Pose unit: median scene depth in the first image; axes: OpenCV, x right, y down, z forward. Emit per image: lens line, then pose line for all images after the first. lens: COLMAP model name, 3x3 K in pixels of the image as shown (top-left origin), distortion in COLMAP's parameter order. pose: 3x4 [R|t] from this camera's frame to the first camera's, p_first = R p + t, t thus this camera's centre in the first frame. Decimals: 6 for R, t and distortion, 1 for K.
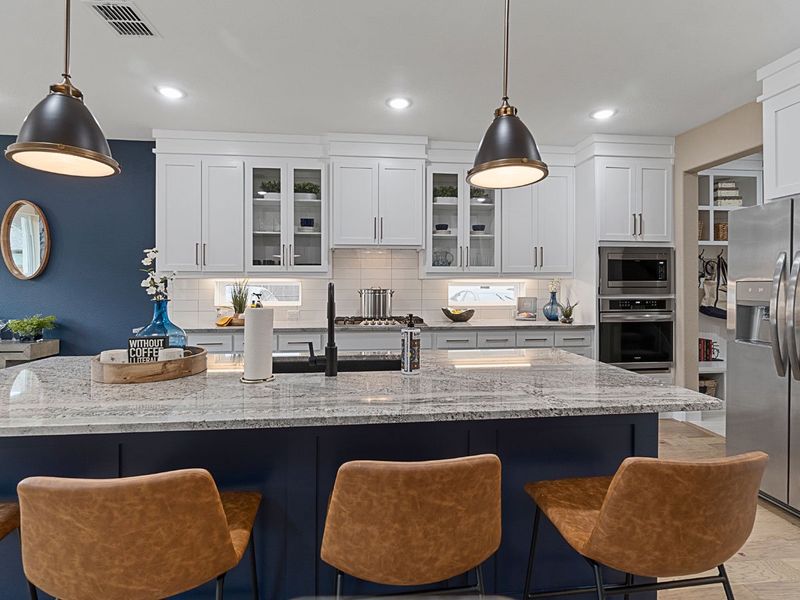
lens RADIAL K [[402.8, 0, 362.7], [0, 402.8, 286.8], [0, 0, 1]] dist [0.000092, 0.000756]
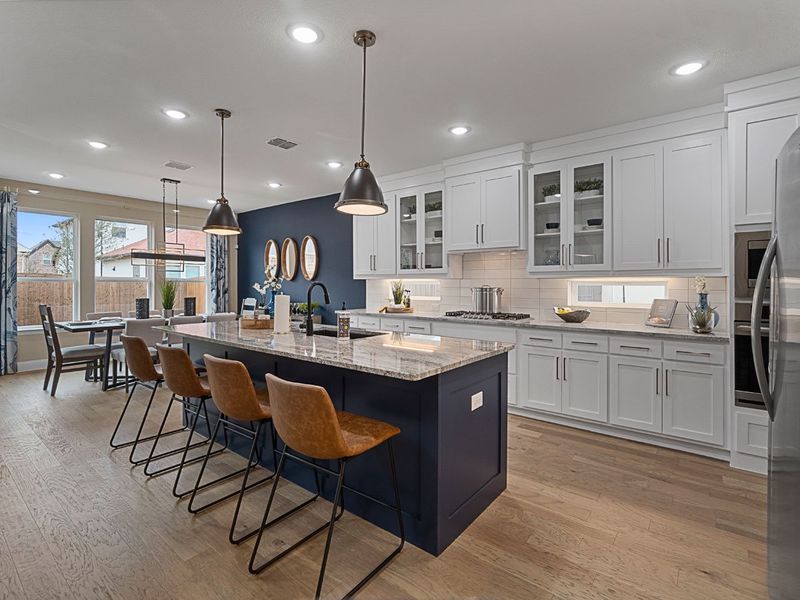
lens RADIAL K [[402.8, 0, 415.4], [0, 402.8, 286.7], [0, 0, 1]] dist [0.000092, 0.000756]
pose [[0.699492, 0.006354, -0.714612, 0.685603], [-0.007117, 0.999973, 0.001924, 0.002595], [0.714605, 0.003740, 0.699518, 0.066090]]
